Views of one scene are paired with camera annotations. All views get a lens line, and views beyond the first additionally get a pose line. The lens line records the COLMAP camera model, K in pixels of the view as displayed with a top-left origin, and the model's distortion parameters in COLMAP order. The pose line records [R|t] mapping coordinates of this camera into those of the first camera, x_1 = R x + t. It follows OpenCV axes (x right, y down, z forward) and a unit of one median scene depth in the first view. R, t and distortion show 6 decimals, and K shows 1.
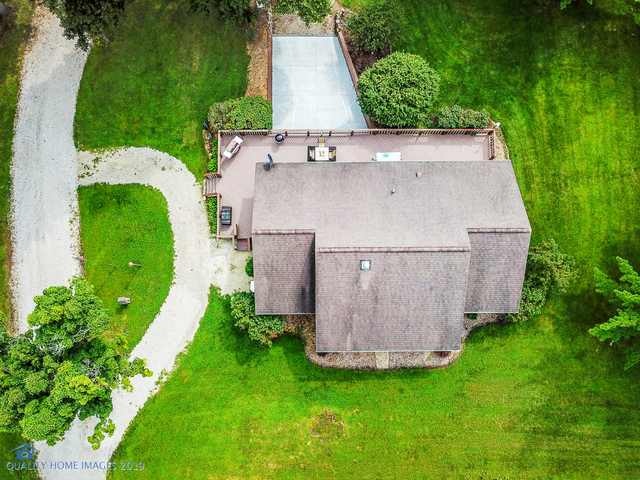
lens RADIAL K [[491.6, 0, 318.5], [0, 491.6, 240.4], [0, 0, 1]] dist [-0.013061, 0.020219]
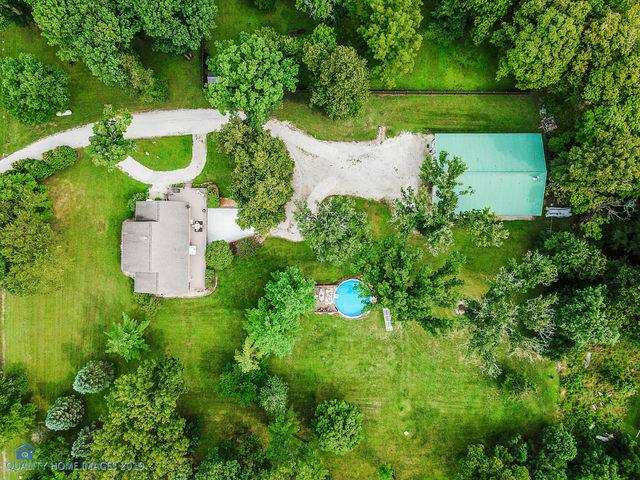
lens RADIAL K [[491.6, 0, 319.6], [0, 491.6, 241.3], [0, 0, 1]] dist [-0.013061, 0.020219]
pose [[-0.020771, 0.999669, -0.015178, 0.117280], [-0.995761, -0.019325, 0.089923, -1.090664], [0.089600, 0.016982, 0.995833, -1.638602]]
